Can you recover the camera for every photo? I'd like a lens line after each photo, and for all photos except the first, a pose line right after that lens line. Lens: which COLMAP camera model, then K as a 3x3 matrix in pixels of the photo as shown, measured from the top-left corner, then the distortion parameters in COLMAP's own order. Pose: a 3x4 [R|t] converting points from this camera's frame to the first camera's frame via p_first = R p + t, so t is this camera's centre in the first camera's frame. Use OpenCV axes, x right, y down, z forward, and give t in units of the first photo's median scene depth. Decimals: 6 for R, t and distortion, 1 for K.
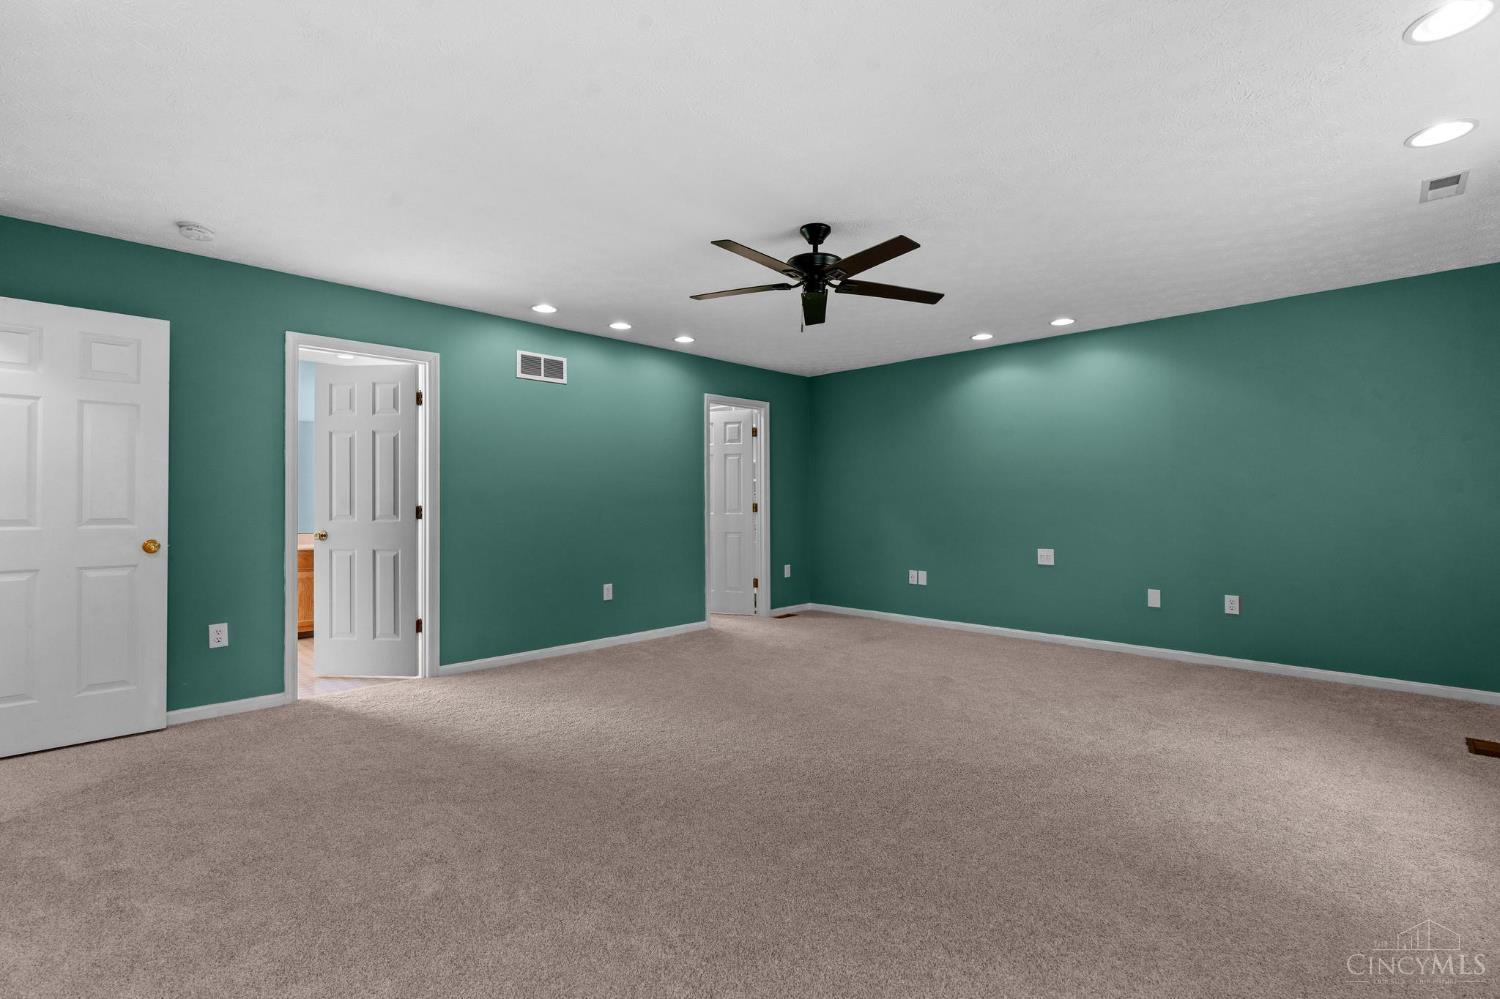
lens RADIAL K [[696.7, 0, 754.1], [0, 696.7, 514.3], [0, 0, 1]] dist [-0.003376, -0.000155]
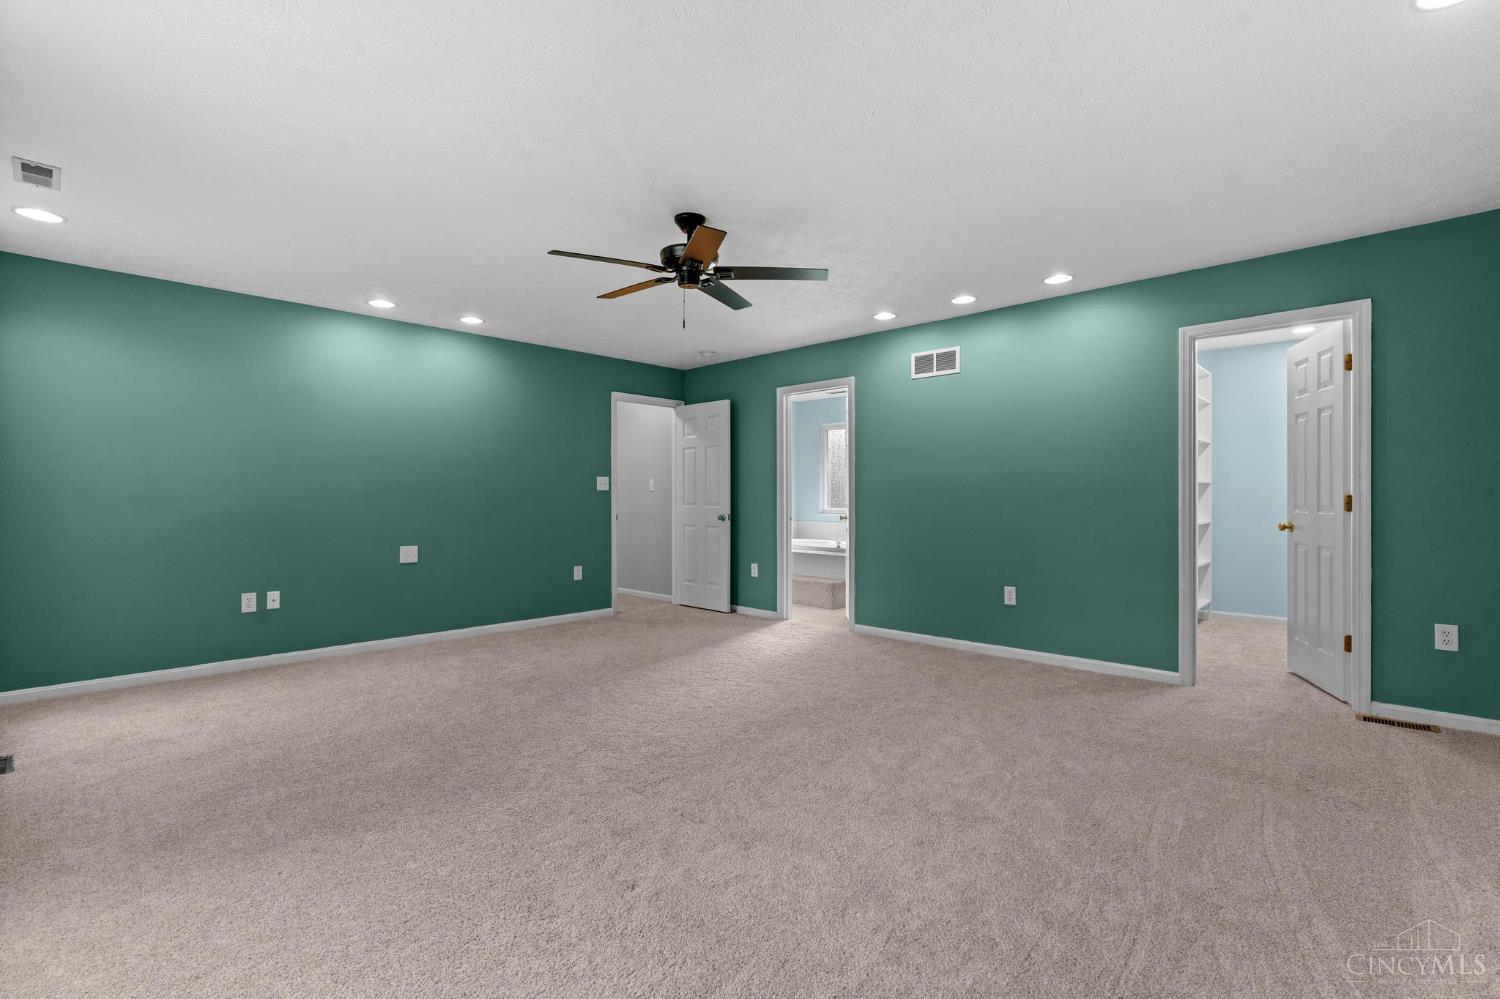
lens RADIAL K [[674.4, 0, 755.8], [0, 674.4, 501.6], [0, 0, 1]] dist [-0.007817, 0.000081]
pose [[0.007531, 0.013170, -0.999885, 0.677974], [-0.011521, 0.999848, 0.013083, -0.015896], [0.999905, 0.011421, 0.007681, 0.716275]]
